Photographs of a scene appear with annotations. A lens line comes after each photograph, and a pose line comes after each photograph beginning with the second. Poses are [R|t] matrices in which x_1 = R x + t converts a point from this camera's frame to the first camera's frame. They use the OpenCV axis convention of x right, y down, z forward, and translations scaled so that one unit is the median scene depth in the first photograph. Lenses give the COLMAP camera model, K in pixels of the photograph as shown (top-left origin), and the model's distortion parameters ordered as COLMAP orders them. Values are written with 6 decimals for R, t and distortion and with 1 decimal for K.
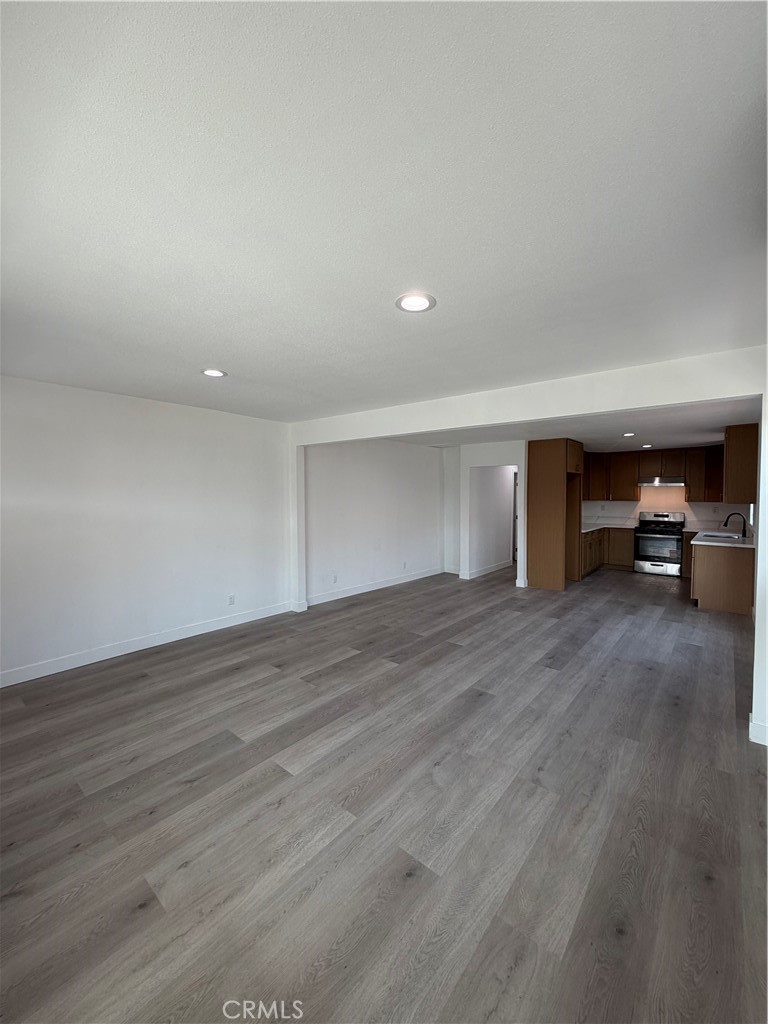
lens RADIAL K [[406.1, 0, 384.6], [0, 406.1, 509.7], [0, 0, 1]] dist [-0.001161, -0.000170]
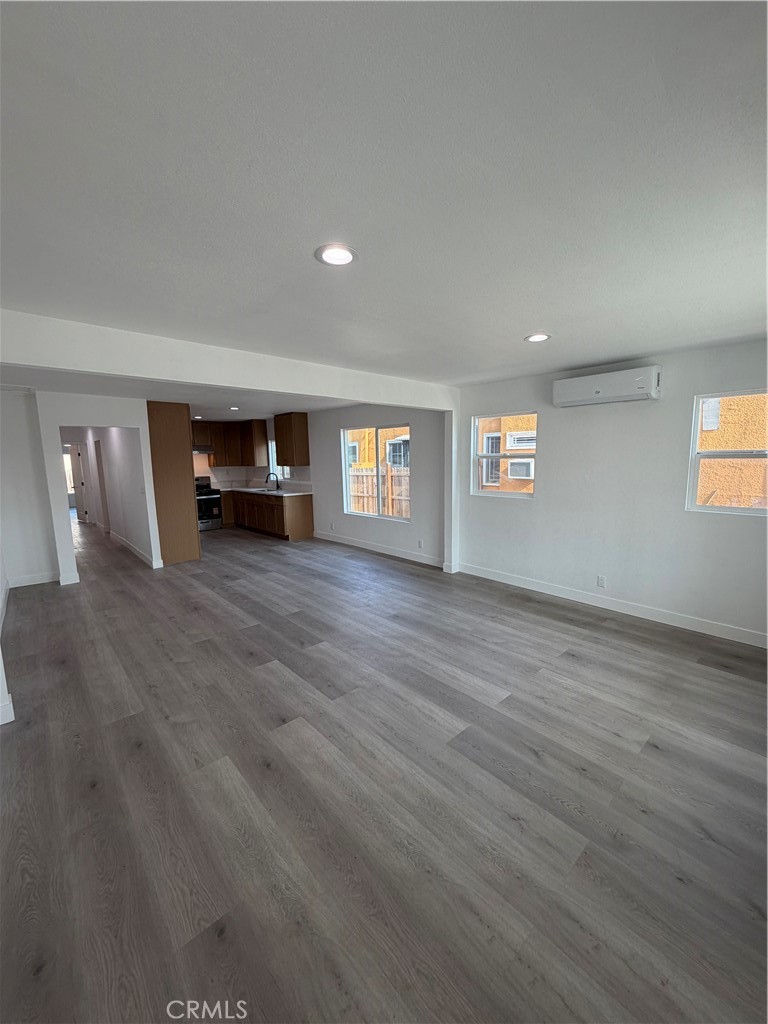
lens RADIAL K [[406.1, 0, 384.6], [0, 406.1, 509.7], [0, 0, 1]] dist [-0.001161, -0.000170]
pose [[0.139145, -0.133255, 0.981265, -0.949047], [0.053060, 0.990485, 0.126983, -0.045966], [-0.988849, 0.034397, 0.144892, 0.799064]]
